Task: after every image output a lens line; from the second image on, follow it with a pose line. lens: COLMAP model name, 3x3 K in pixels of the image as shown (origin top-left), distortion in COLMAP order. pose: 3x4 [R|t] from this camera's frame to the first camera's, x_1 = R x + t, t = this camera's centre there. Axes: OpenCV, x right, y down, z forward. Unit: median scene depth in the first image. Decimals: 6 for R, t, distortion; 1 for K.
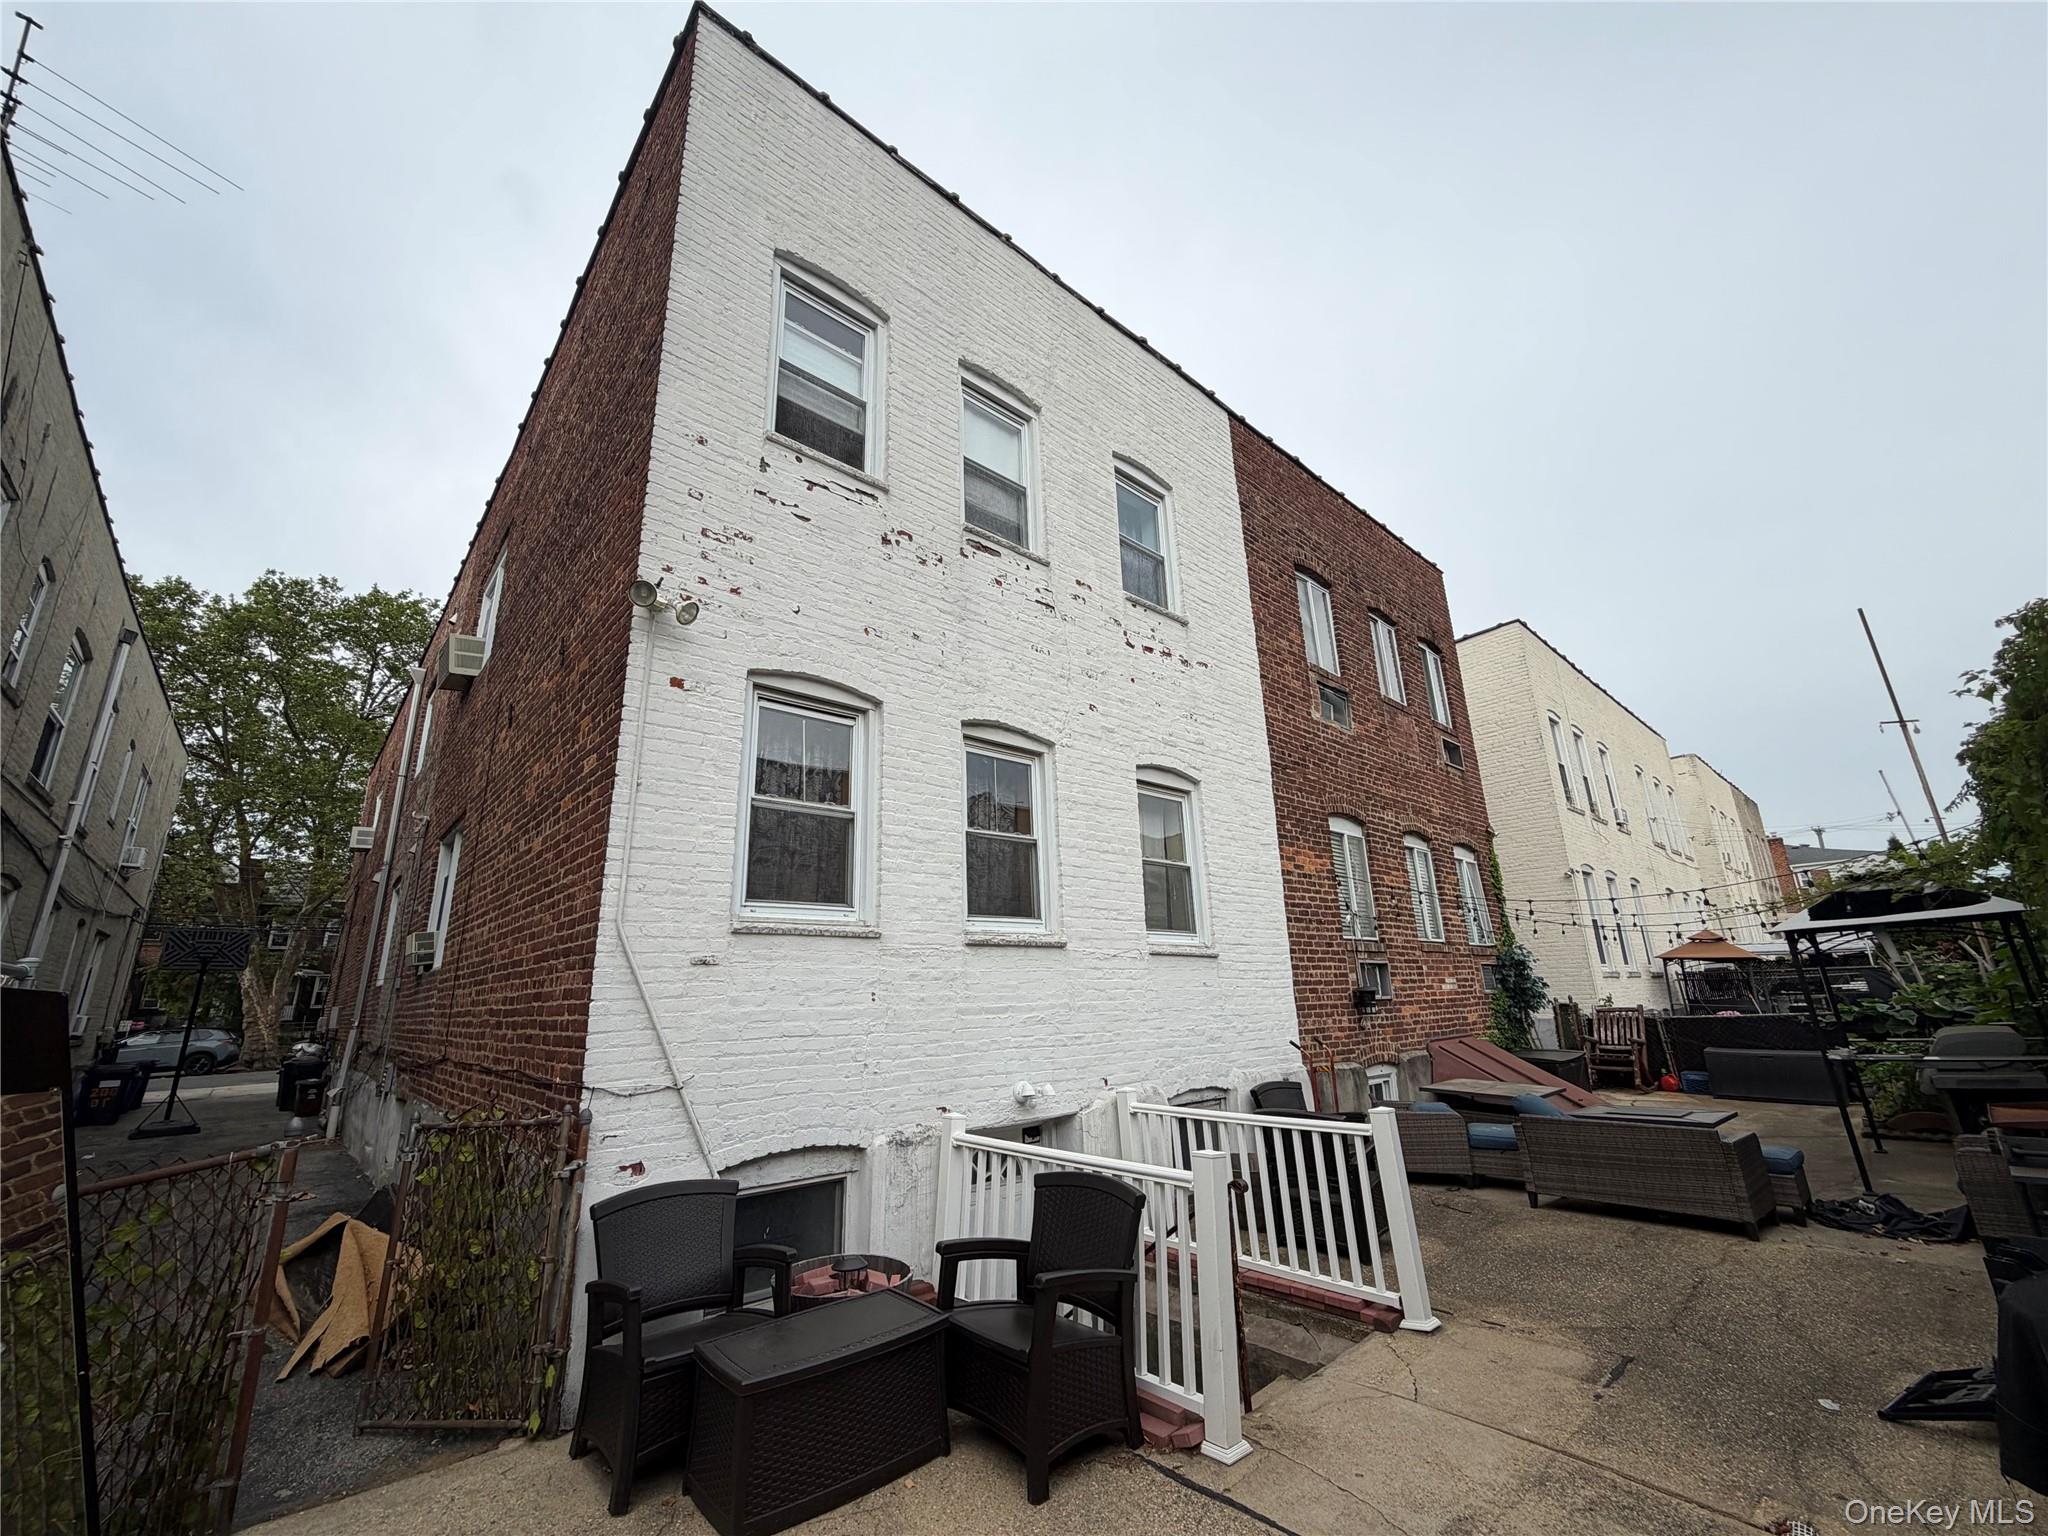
lens RADIAL K [[814.4, 0, 1017.0], [0, 814.4, 770.1], [0, 0, 1]] dist [-0.000697, -0.000034]
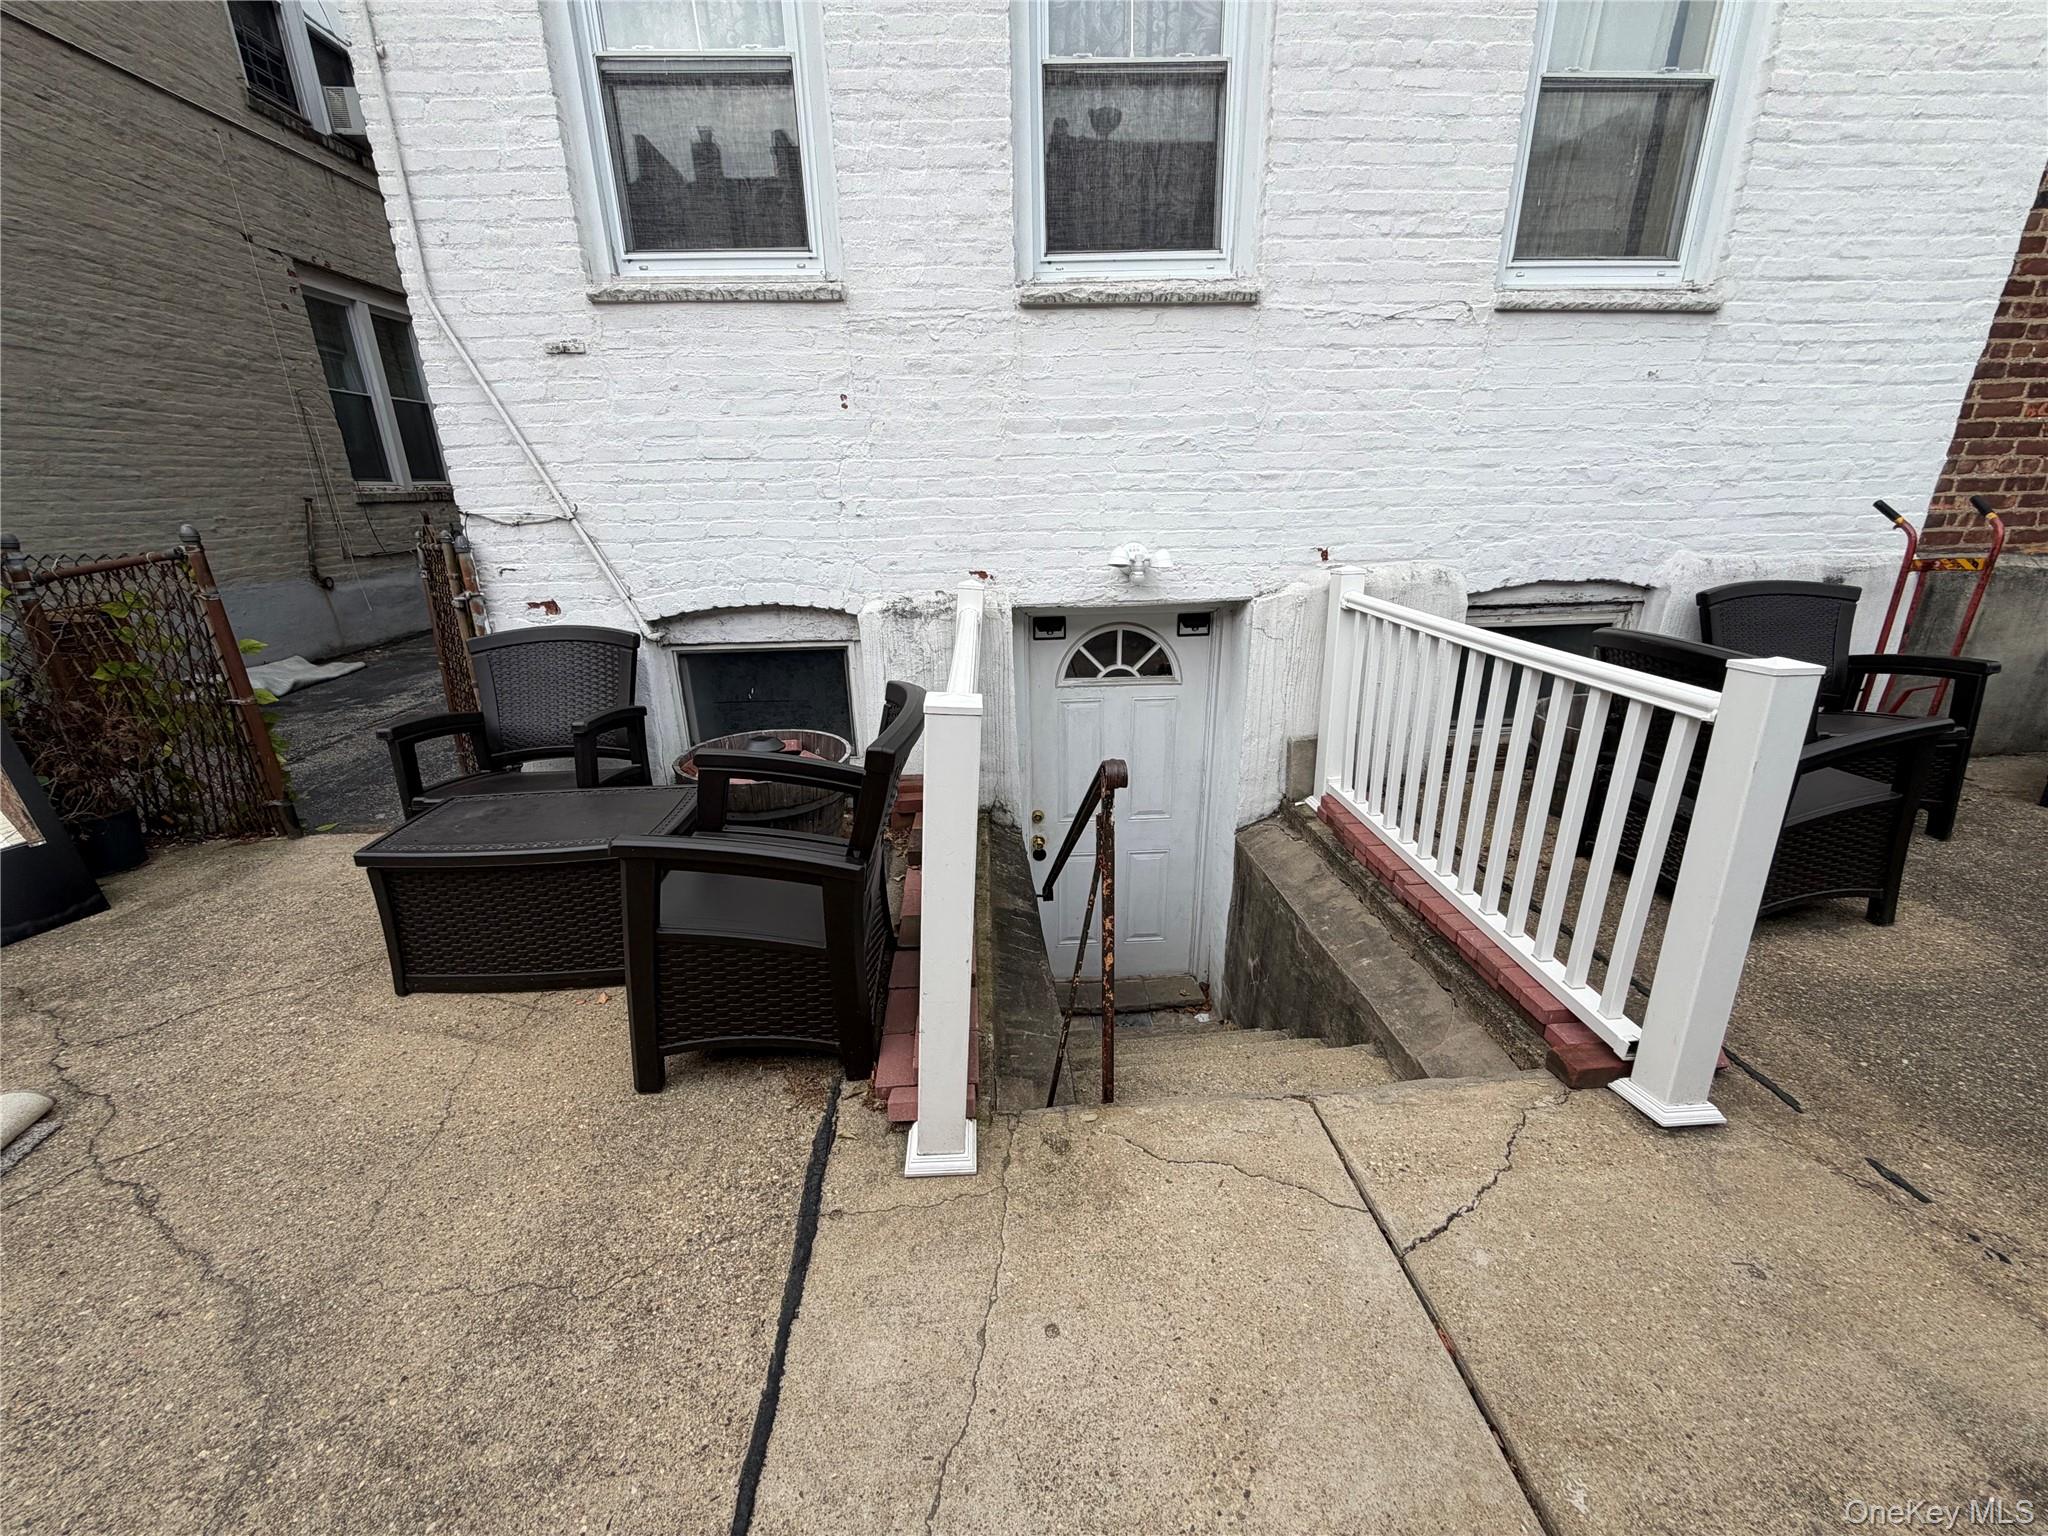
lens RADIAL K [[814.4, 0, 1017.0], [0, 814.4, 770.1], [0, 0, 1]] dist [-0.000697, -0.000034]
pose [[0.791467, 0.213701, -0.572636, 0.374855], [0.166062, 0.826460, 0.537947, 0.195792], [0.588220, -0.520860, 0.618629, 0.526117]]
